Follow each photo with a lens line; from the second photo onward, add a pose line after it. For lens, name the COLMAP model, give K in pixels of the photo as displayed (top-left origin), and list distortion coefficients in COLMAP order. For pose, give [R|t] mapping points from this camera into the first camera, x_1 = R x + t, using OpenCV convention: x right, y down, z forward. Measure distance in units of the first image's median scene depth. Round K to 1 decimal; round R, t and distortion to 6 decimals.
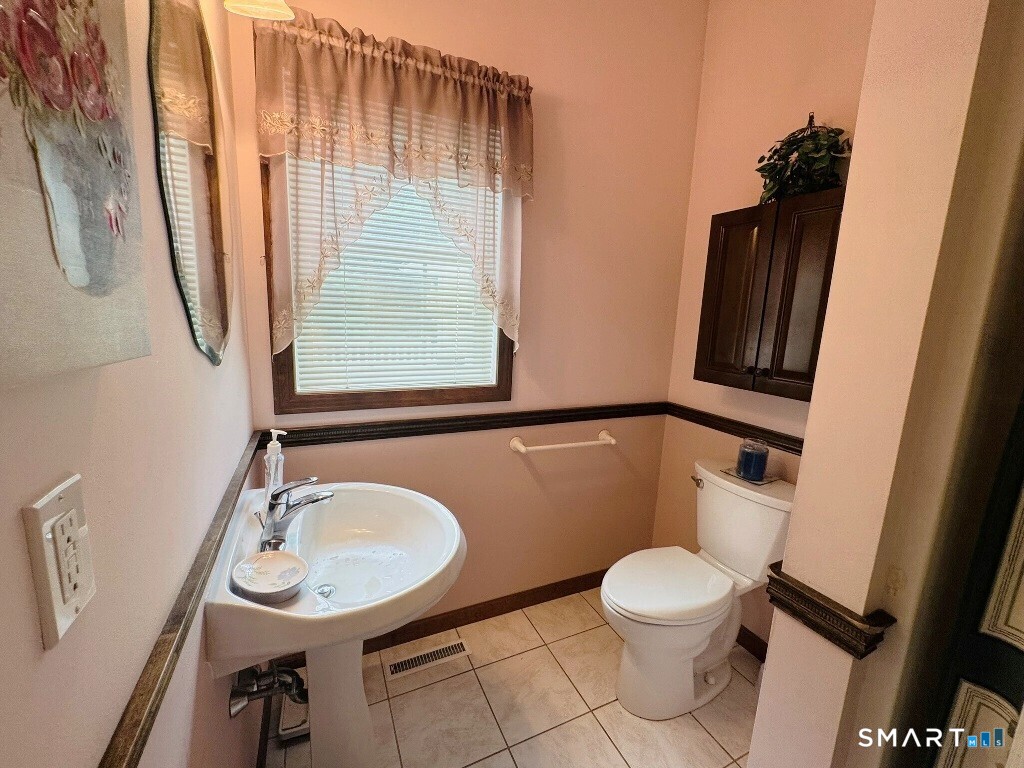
lens RADIAL K [[412.7, 0, 510.4], [0, 412.7, 382.9], [0, 0, 1]] dist [-0.000646, -0.000160]
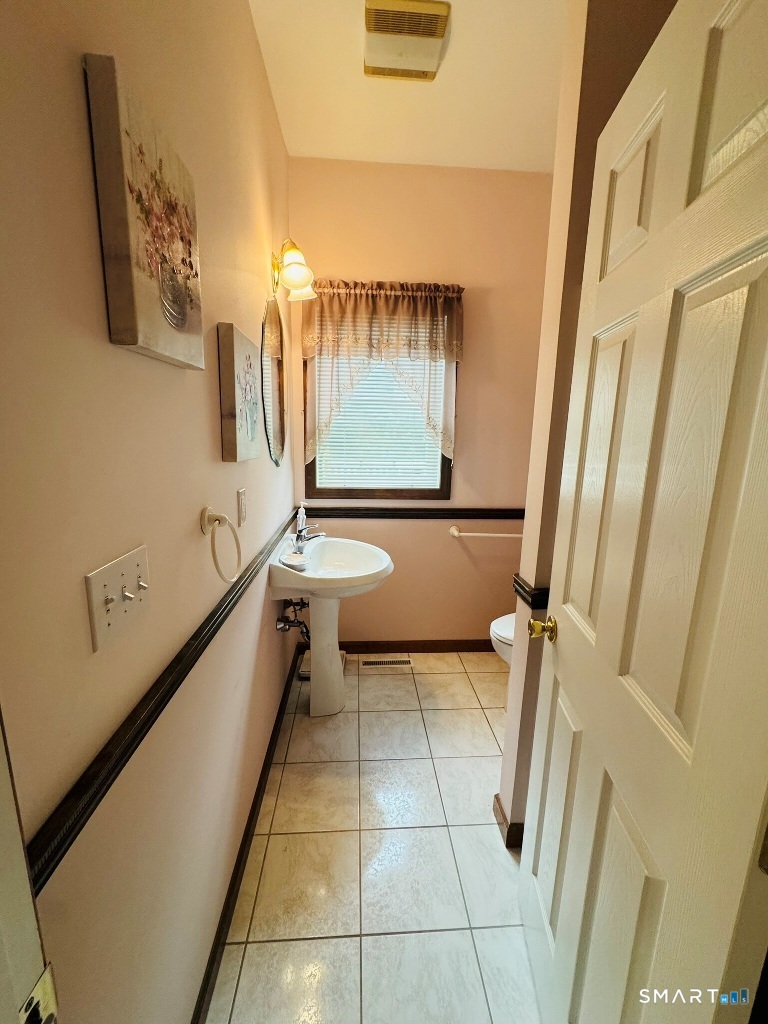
lens RADIAL K [[412.7, 0, 384.9], [0, 412.7, 510.4], [0, 0, 1]] dist [-0.000646, -0.000160]
pose [[0.932700, 0.054283, -0.356545, 0.404163], [-0.046441, 0.998455, 0.030525, 0.060757], [0.357651, -0.011913, 0.933779, -0.563667]]
